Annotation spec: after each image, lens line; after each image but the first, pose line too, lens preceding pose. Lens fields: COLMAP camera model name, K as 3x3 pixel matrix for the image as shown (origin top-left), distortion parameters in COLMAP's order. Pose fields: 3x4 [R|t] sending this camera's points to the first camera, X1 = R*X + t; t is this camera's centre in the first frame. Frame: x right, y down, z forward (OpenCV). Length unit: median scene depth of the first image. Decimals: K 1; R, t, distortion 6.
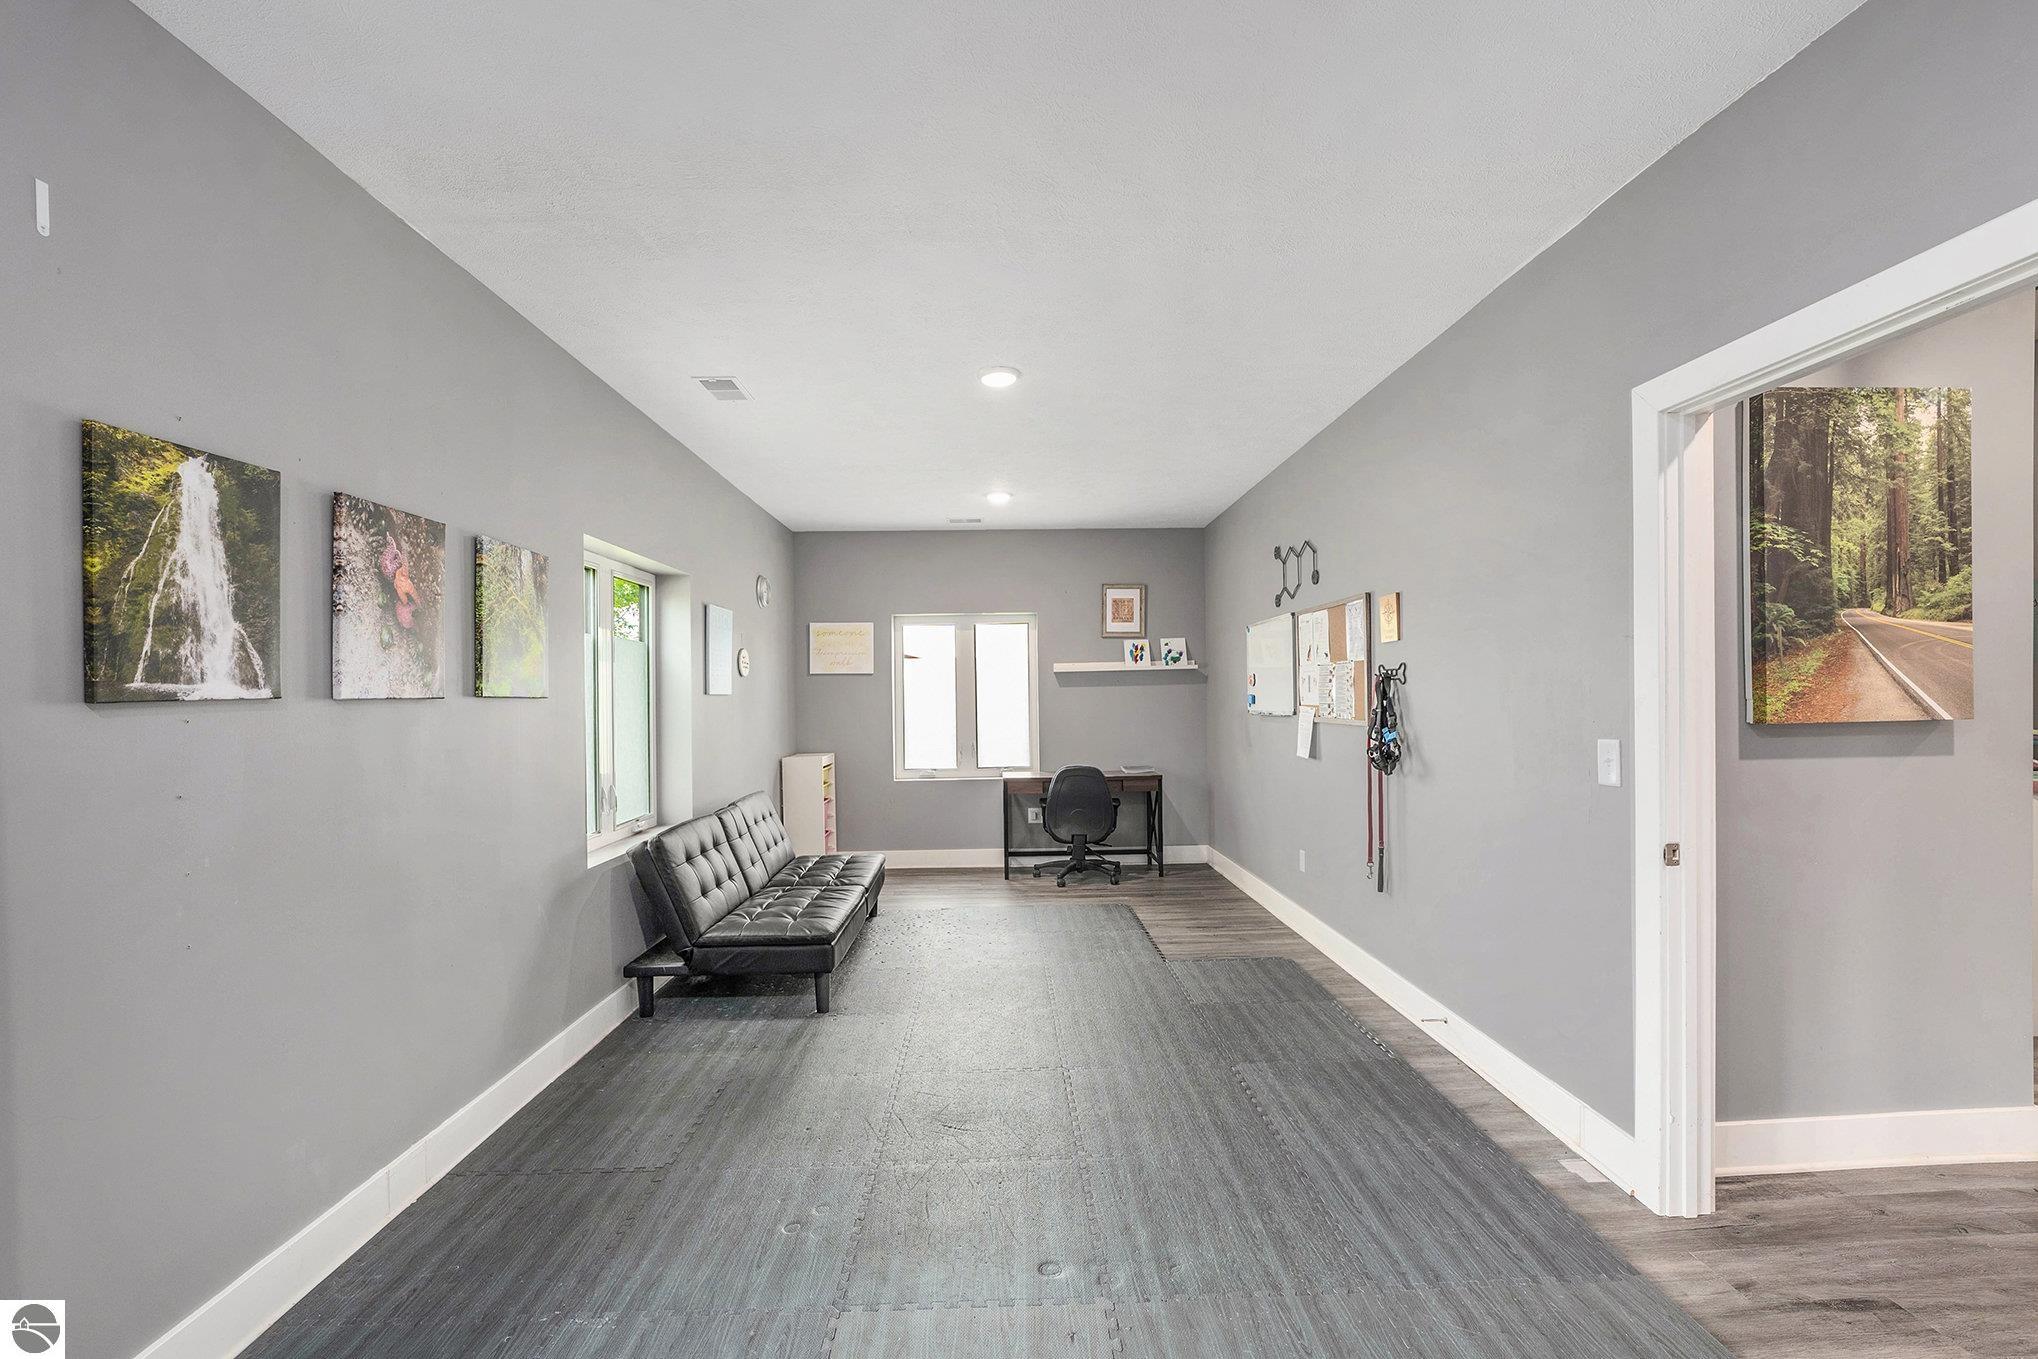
lens RADIAL K [[852.2, 0, 1025.7], [0, 852.2, 683.4], [0, 0, 1]] dist [-0.000511, 0.000278]
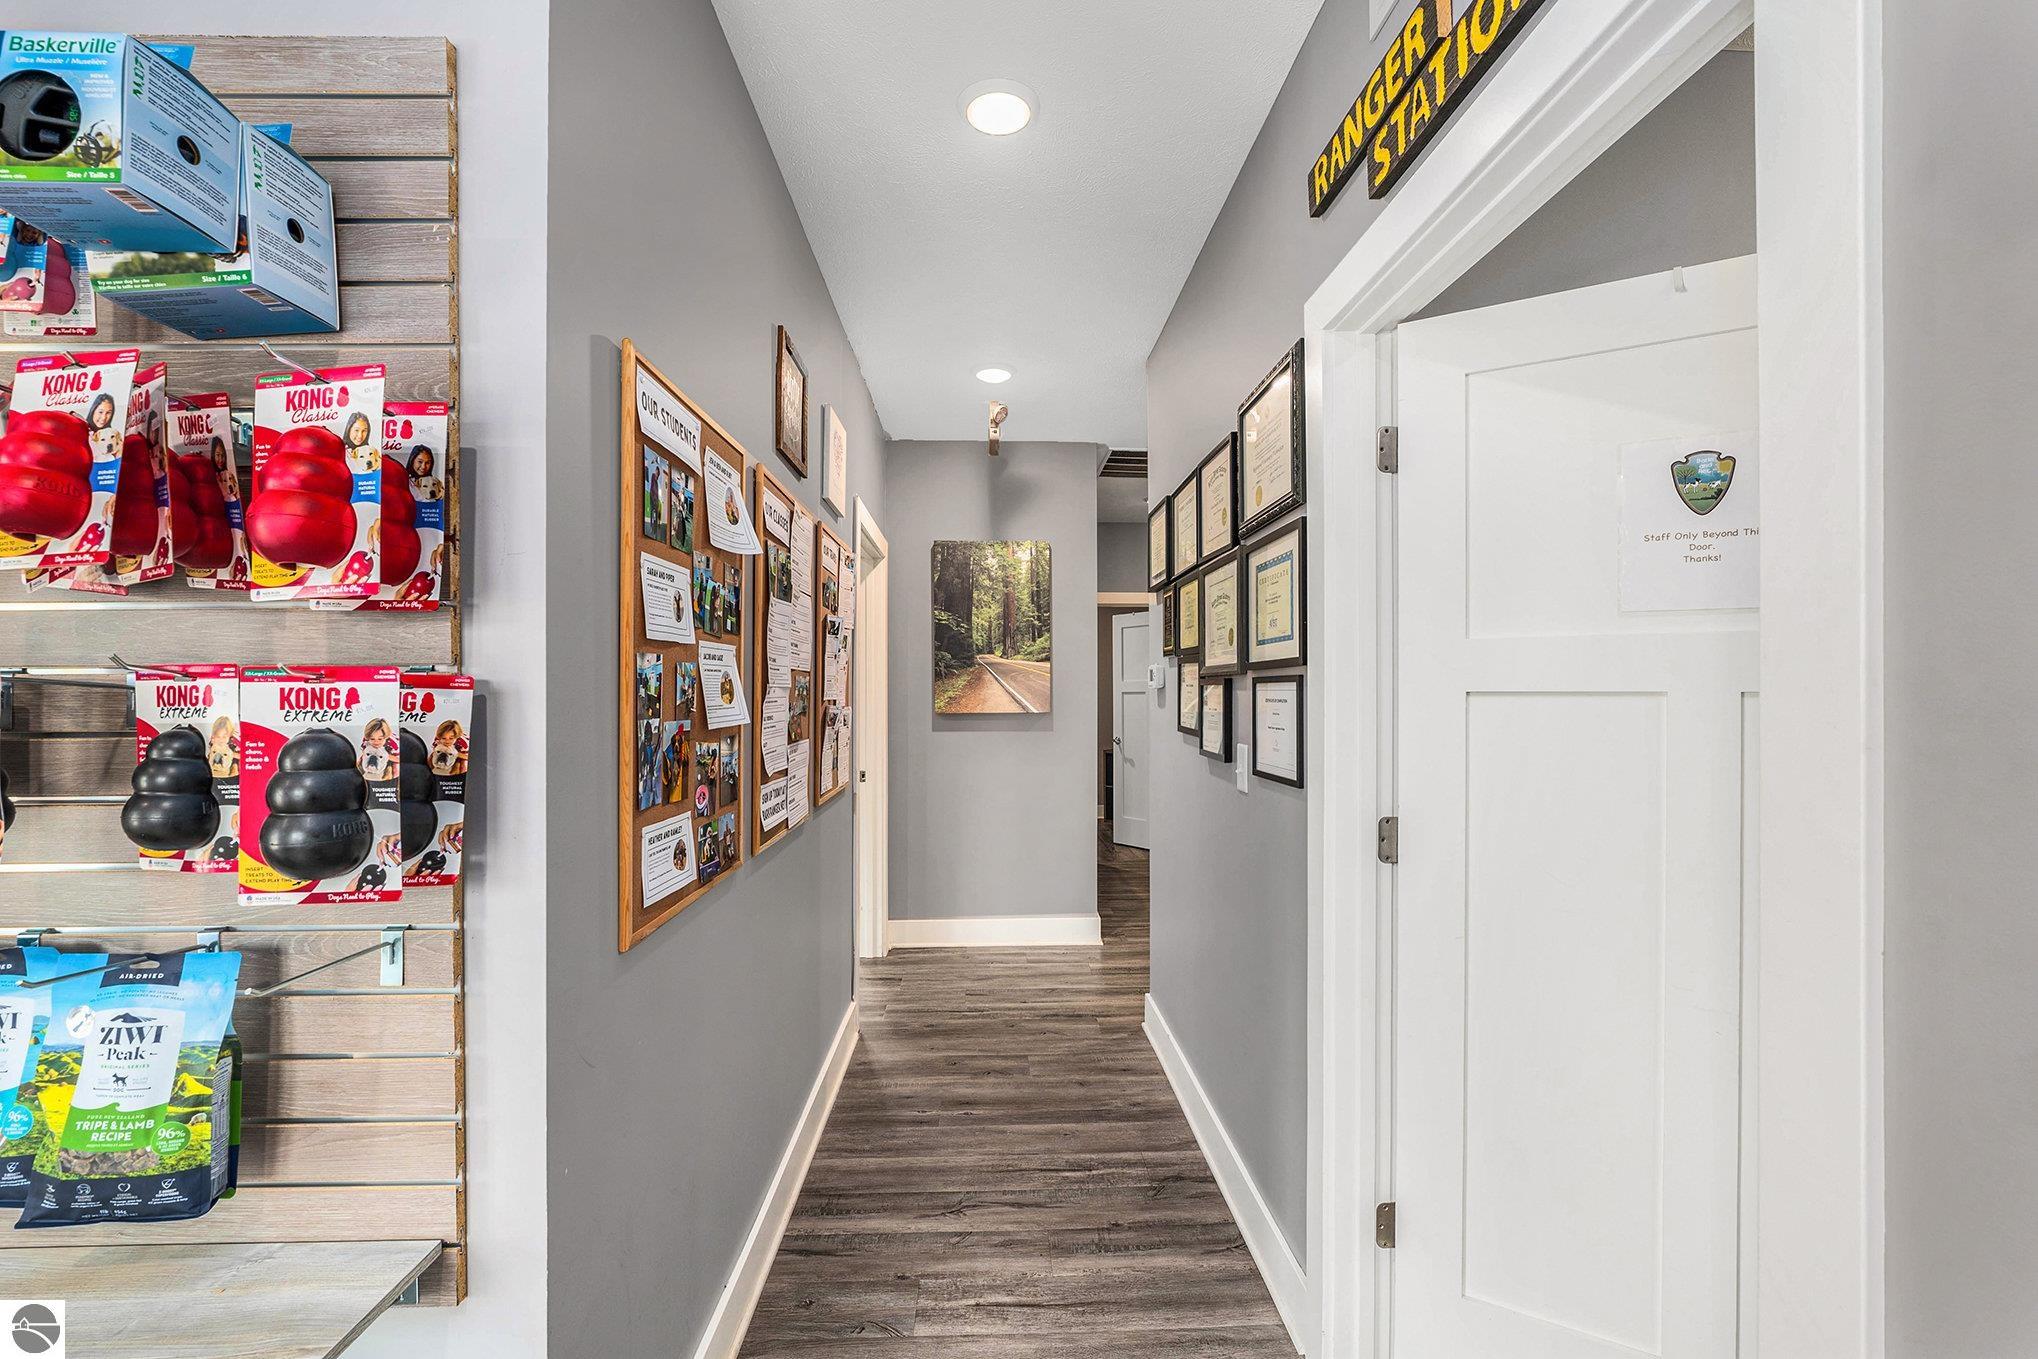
lens RADIAL K [[852.2, 0, 1015.1], [0, 852.2, 689.3], [0, 0, 1]] dist [-0.000511, 0.000278]
pose [[0.999648, 0.012719, -0.023301, 1.087123], [-0.012646, 0.999915, 0.003268, -0.016020], [0.023340, -0.002972, 0.999723, -0.934718]]
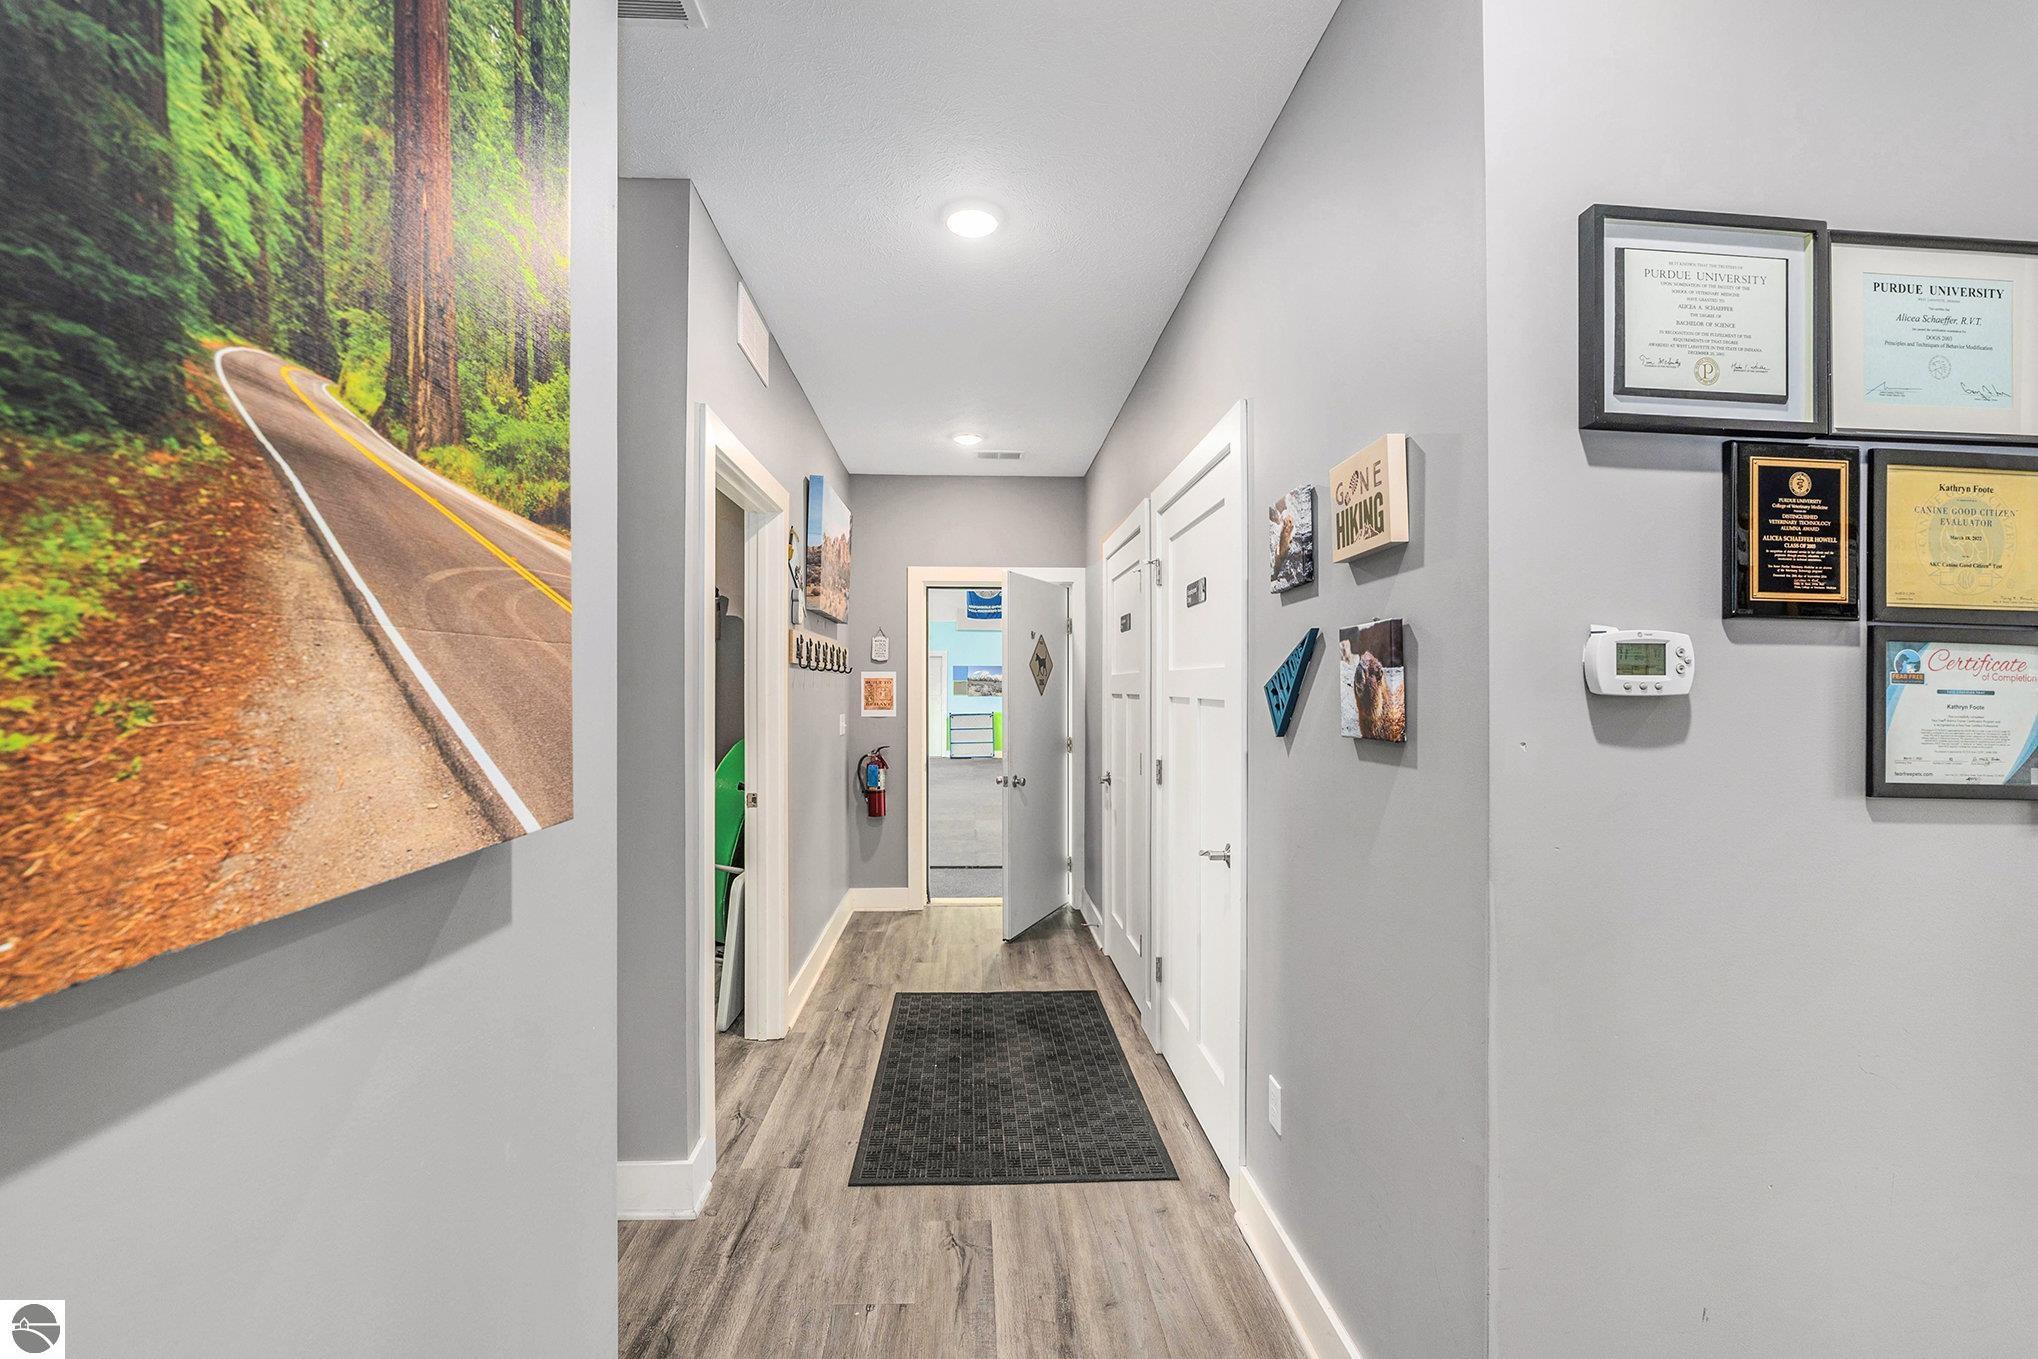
lens RADIAL K [[852.2, 0, 1023.9], [0, 852.2, 693.0], [0, 0, 1]] dist [-0.000511, 0.000278]
pose [[-0.013867, 0.008596, 0.999867, 0.767481], [-0.000531, 0.999963, -0.008605, -0.005769], [-0.999904, -0.000651, -0.013861, 0.824023]]
